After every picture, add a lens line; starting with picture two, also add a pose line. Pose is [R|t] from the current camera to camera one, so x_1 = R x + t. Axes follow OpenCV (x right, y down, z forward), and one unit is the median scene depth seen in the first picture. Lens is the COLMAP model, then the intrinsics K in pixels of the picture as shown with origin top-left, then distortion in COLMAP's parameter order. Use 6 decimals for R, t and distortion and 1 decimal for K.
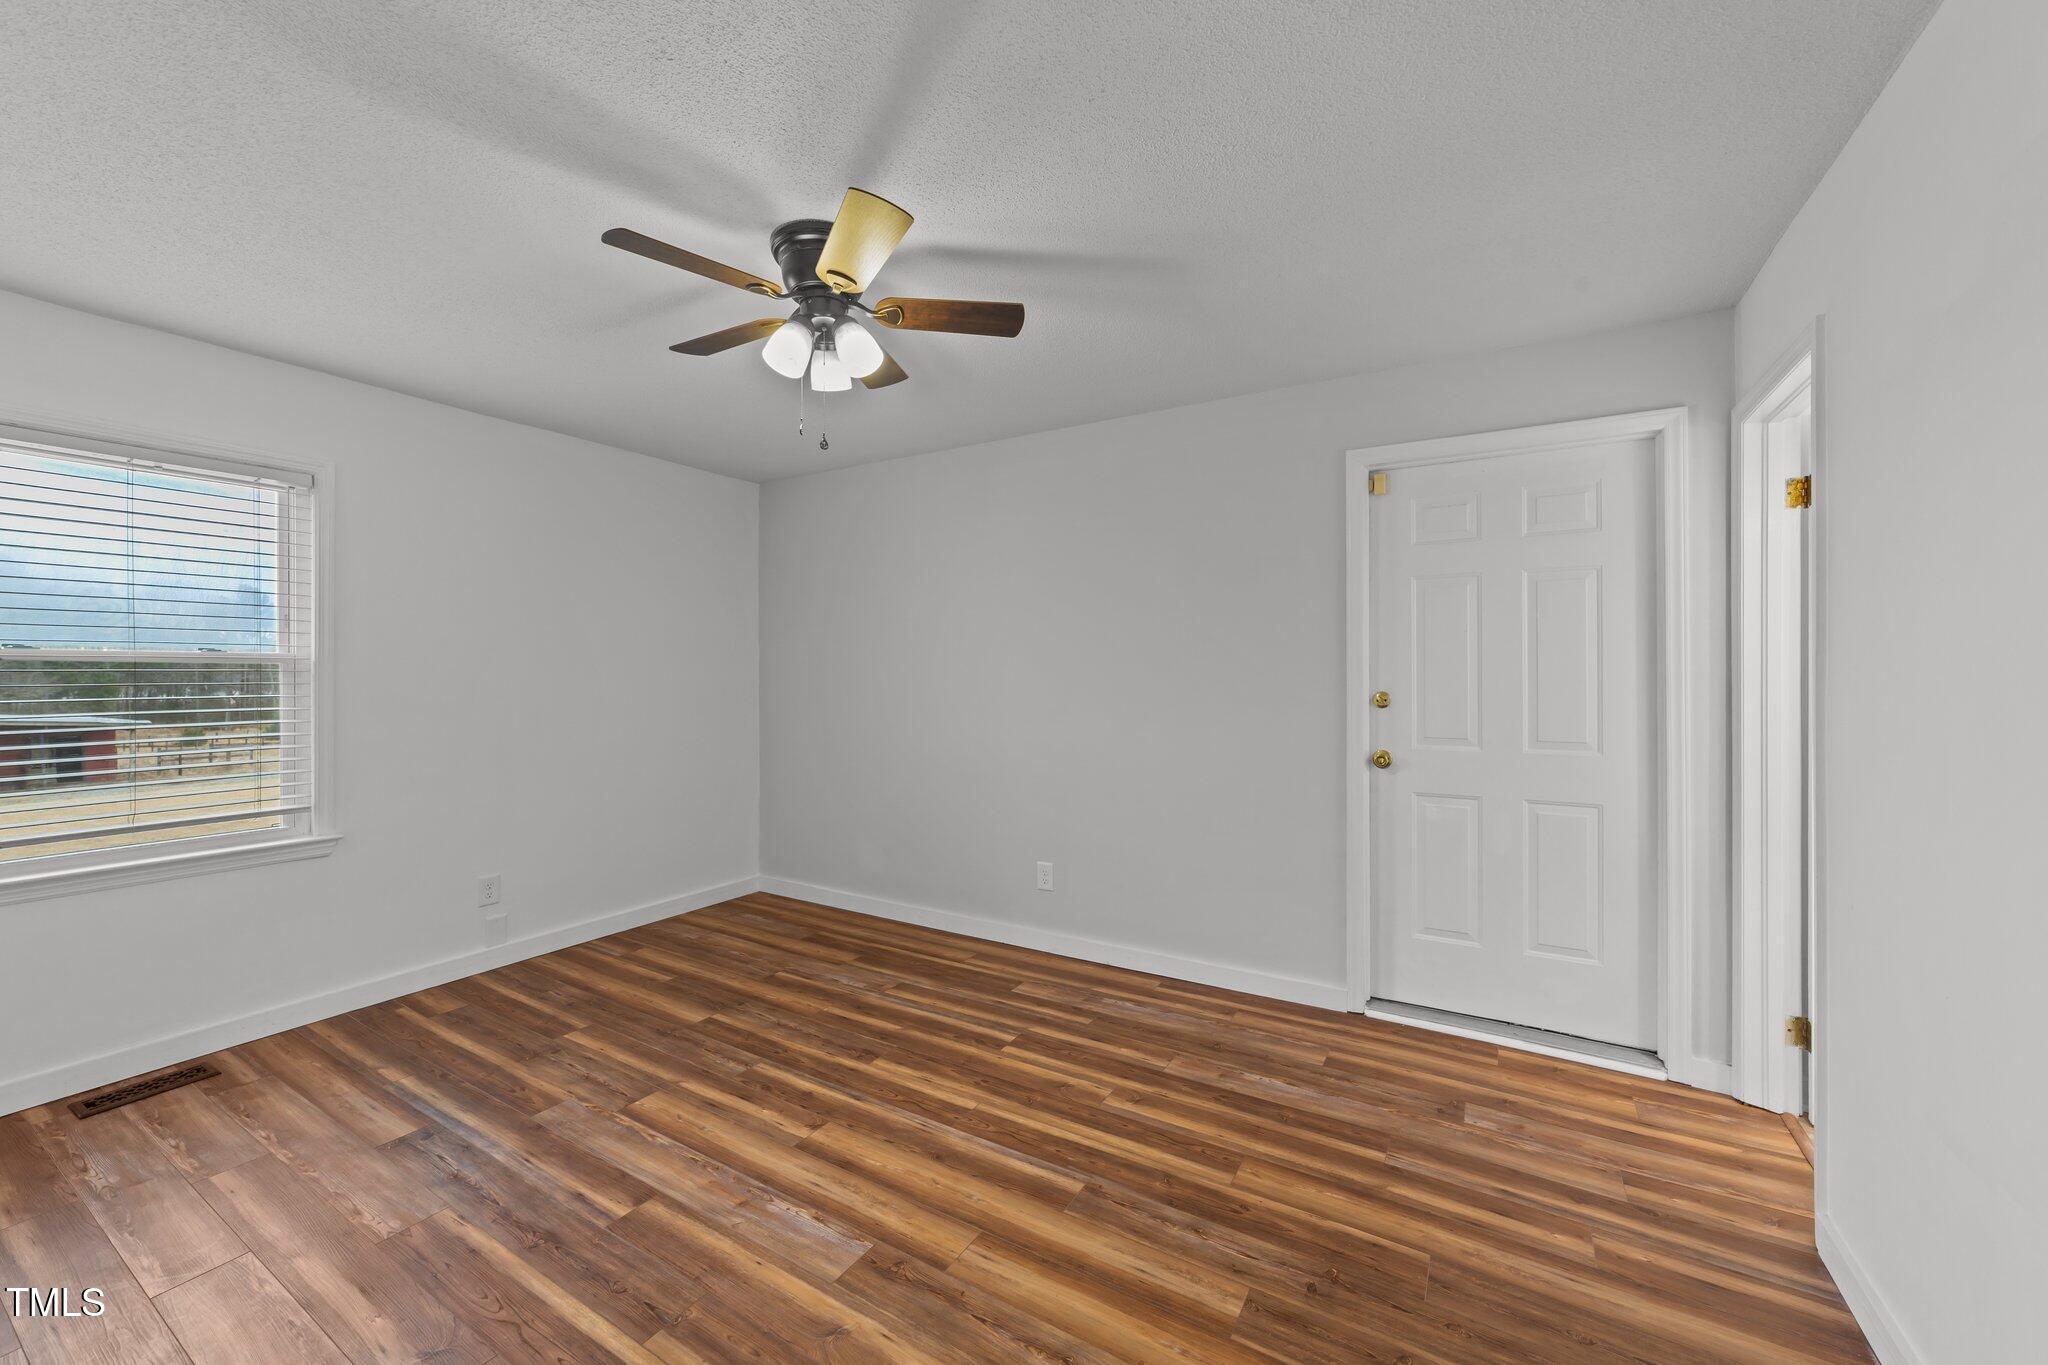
lens RADIAL K [[784.4, 0, 1032.6], [0, 784.4, 671.5], [0, 0, 1]] dist [-0.013533, 0.005725]
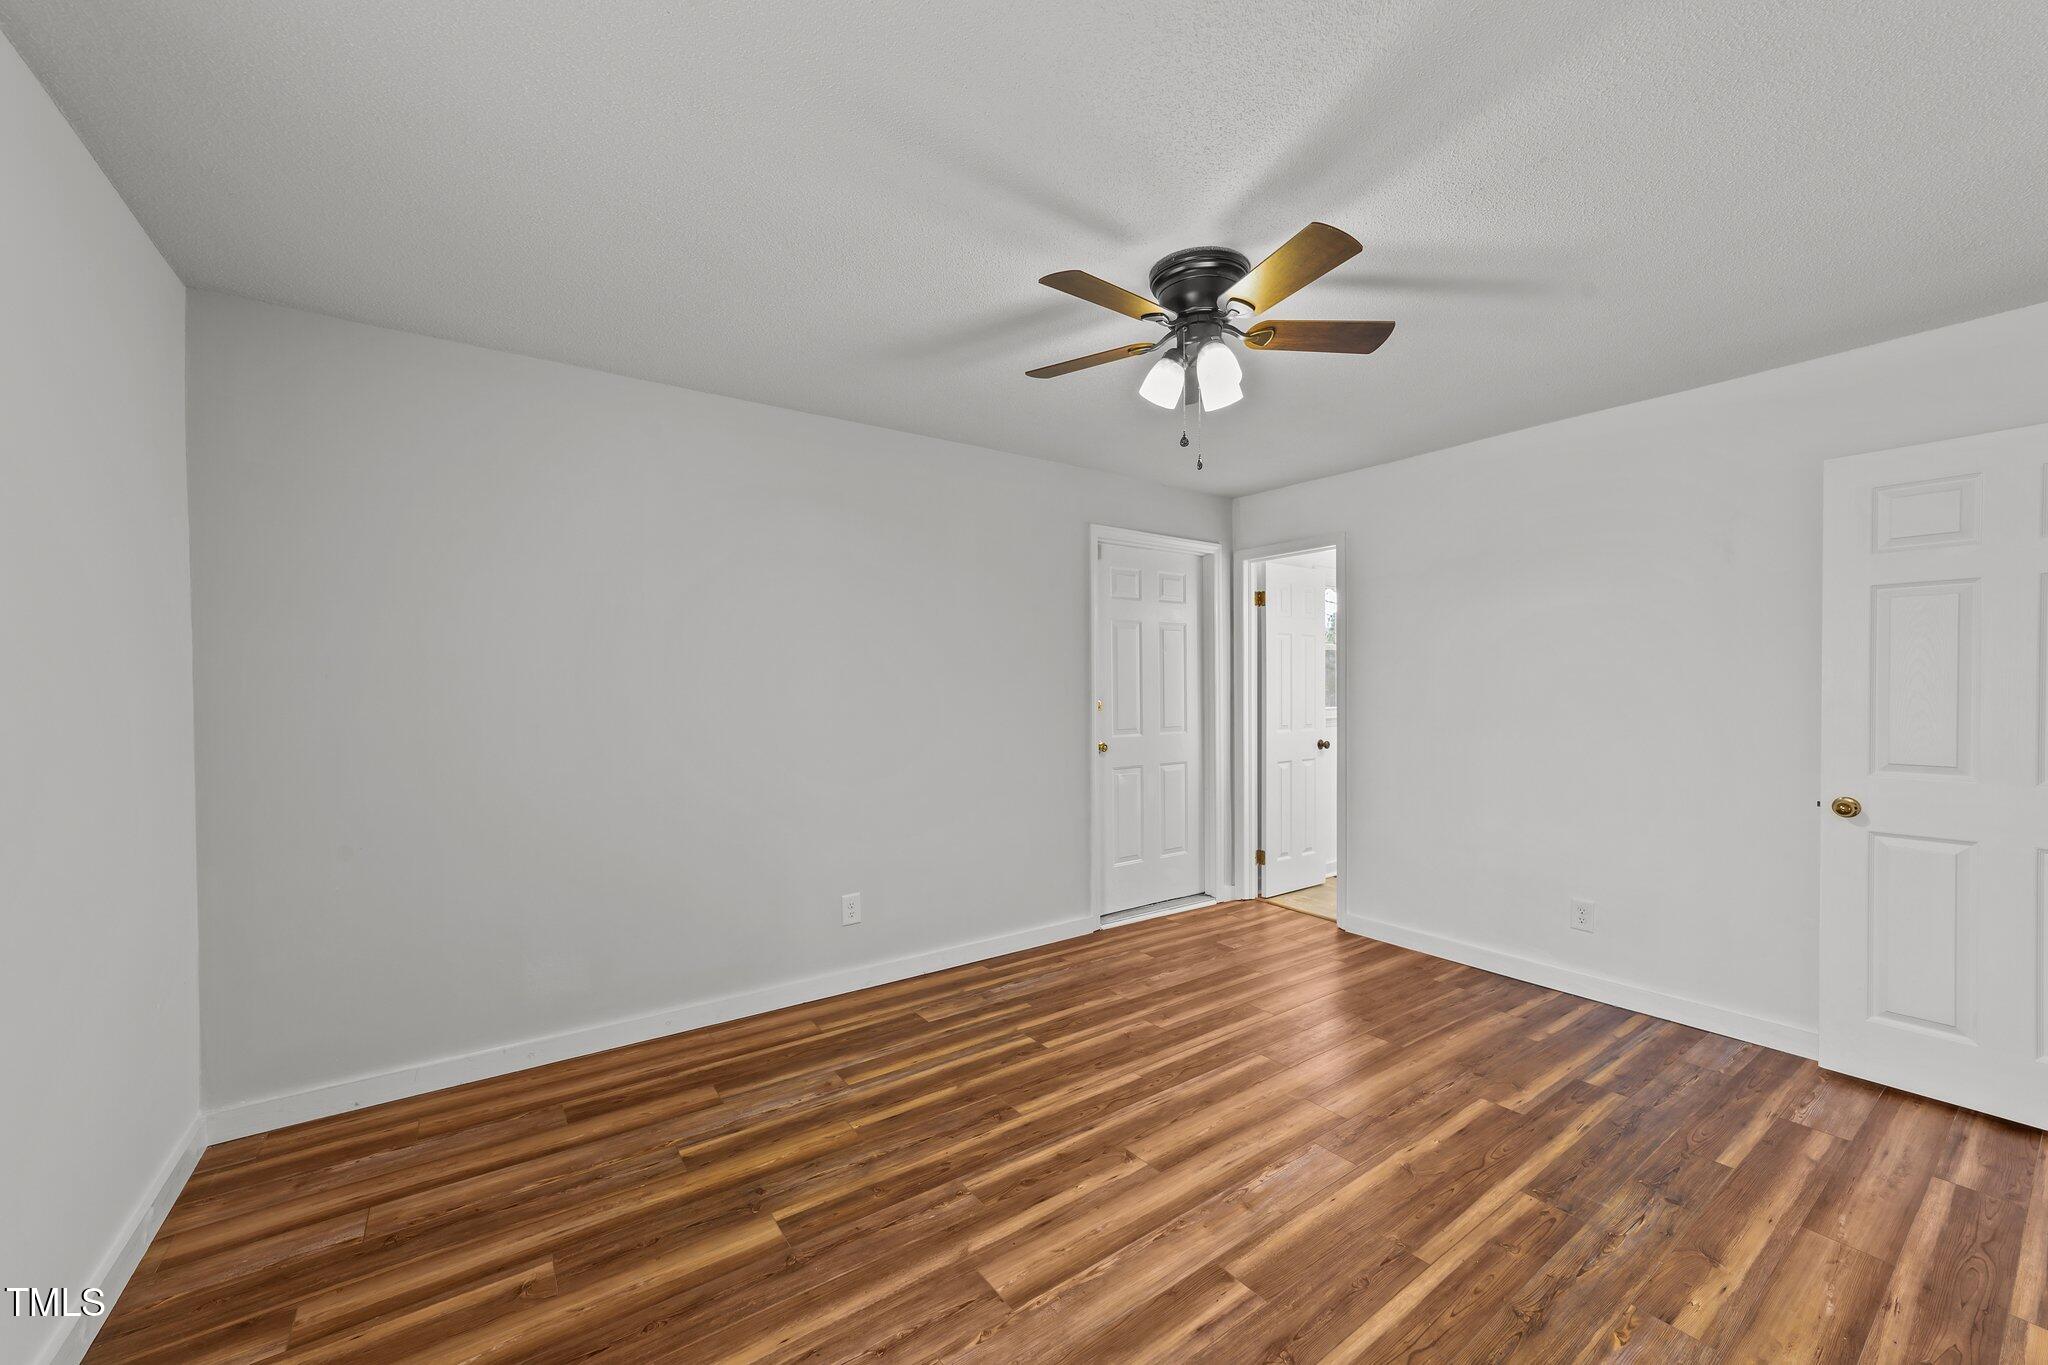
lens RADIAL K [[784.4, 0, 1032.2], [0, 784.4, 690.0], [0, 0, 1]] dist [-0.013533, 0.005725]
pose [[0.399110, -0.004141, 0.916894, -1.035004], [0.000930, 0.999991, 0.004111, 0.002963], [-0.916903, -0.000789, 0.399110, 0.623055]]
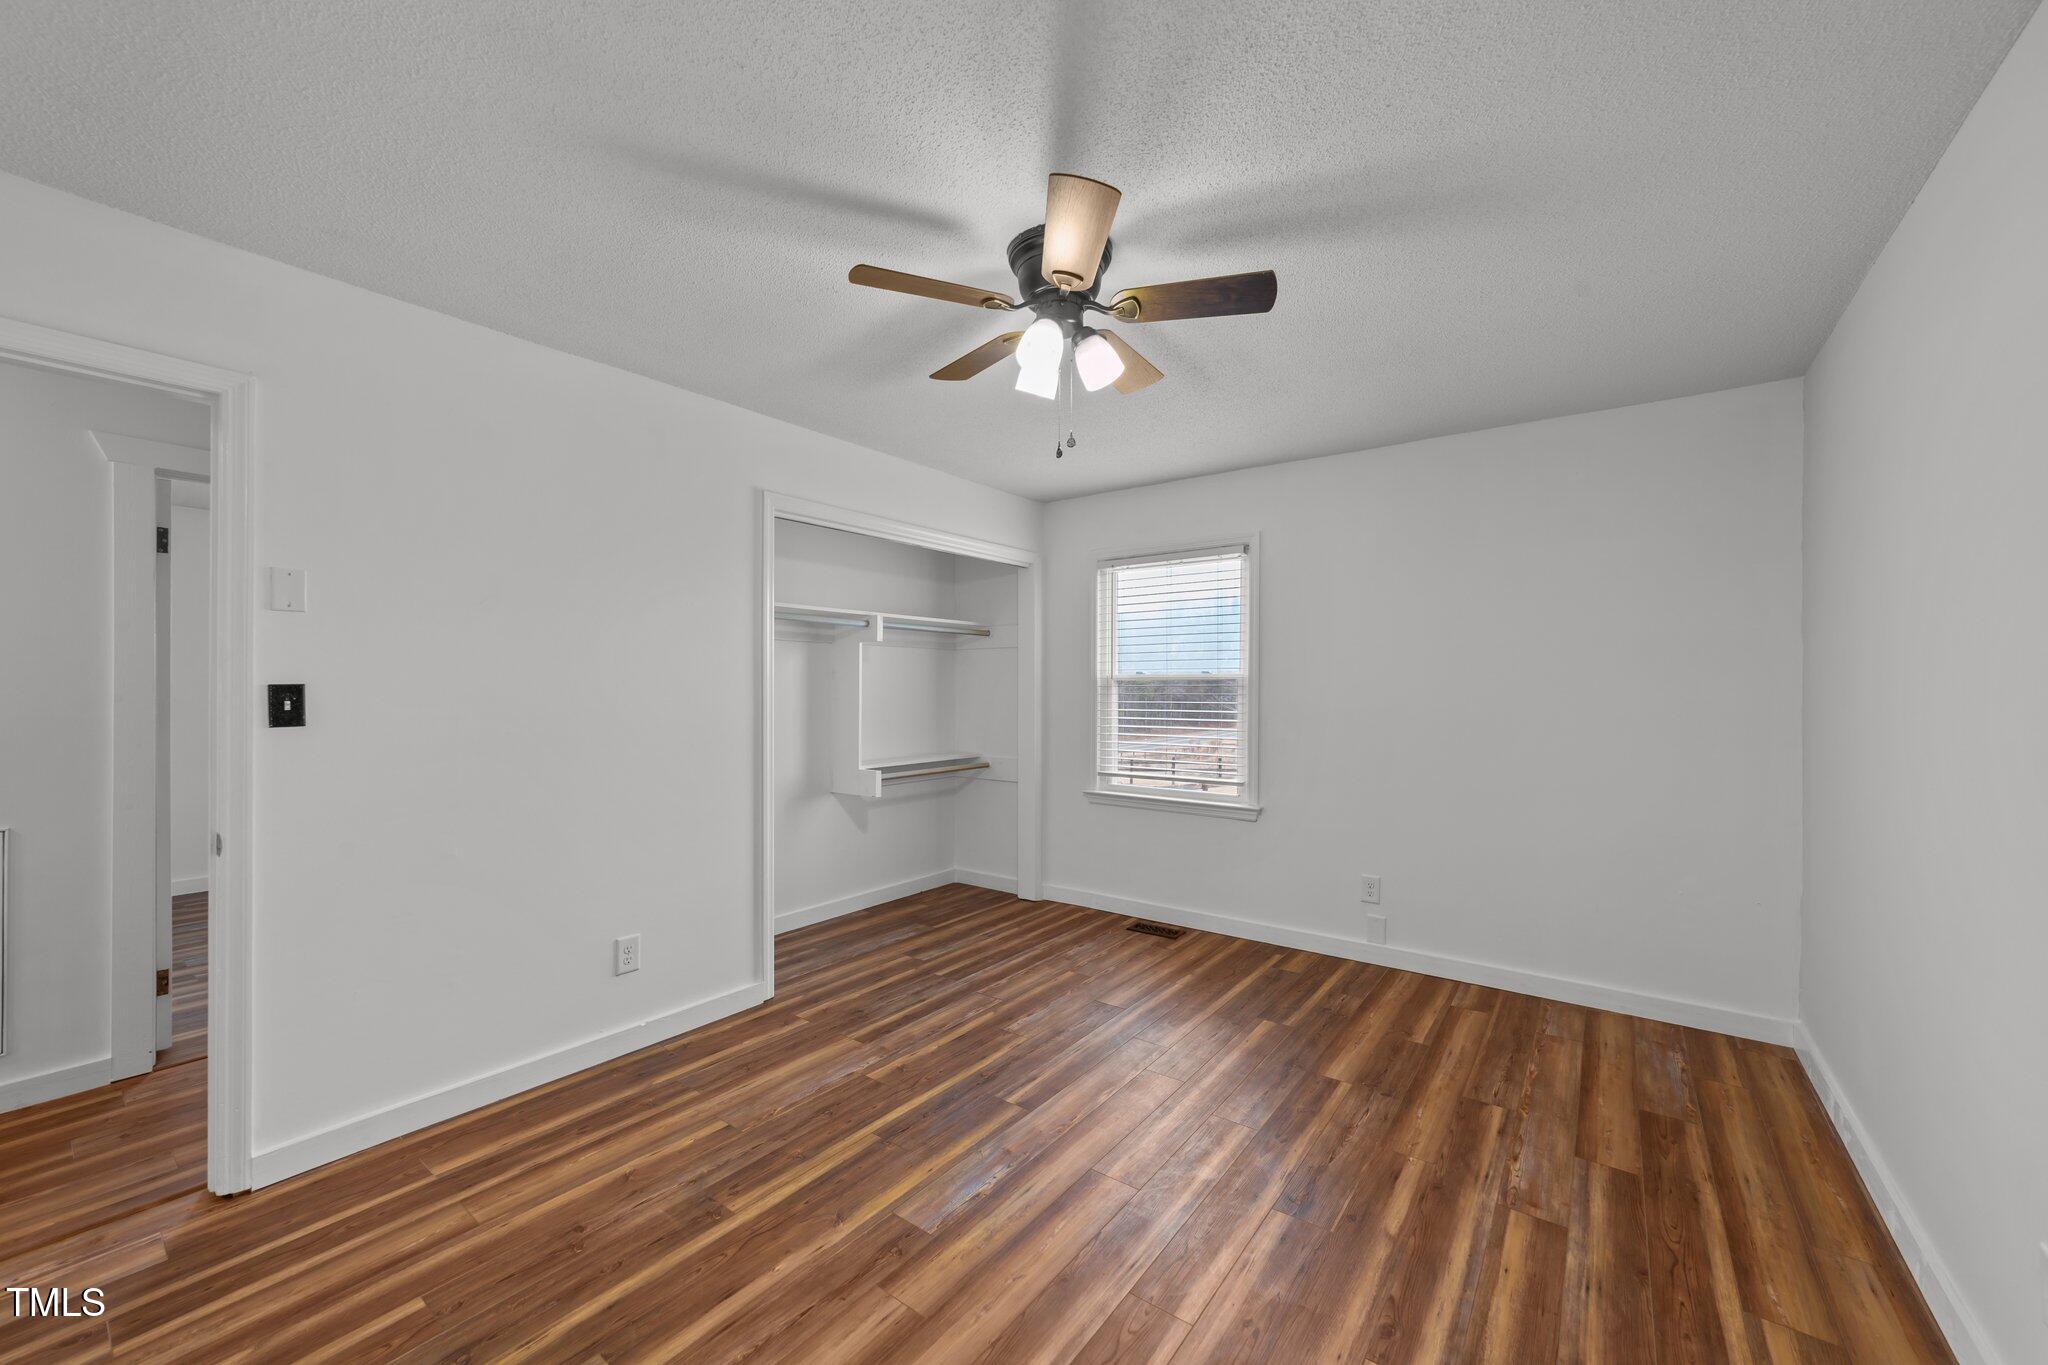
lens RADIAL K [[784.4, 0, 1027.6], [0, 784.4, 684.3], [0, 0, 1]] dist [-0.013533, 0.005725]
pose [[-0.109014, -0.002306, -0.994038, 0.560092], [0.000663, 0.999997, -0.002392, -0.000428], [0.994040, -0.000920, -0.109012, 0.844742]]
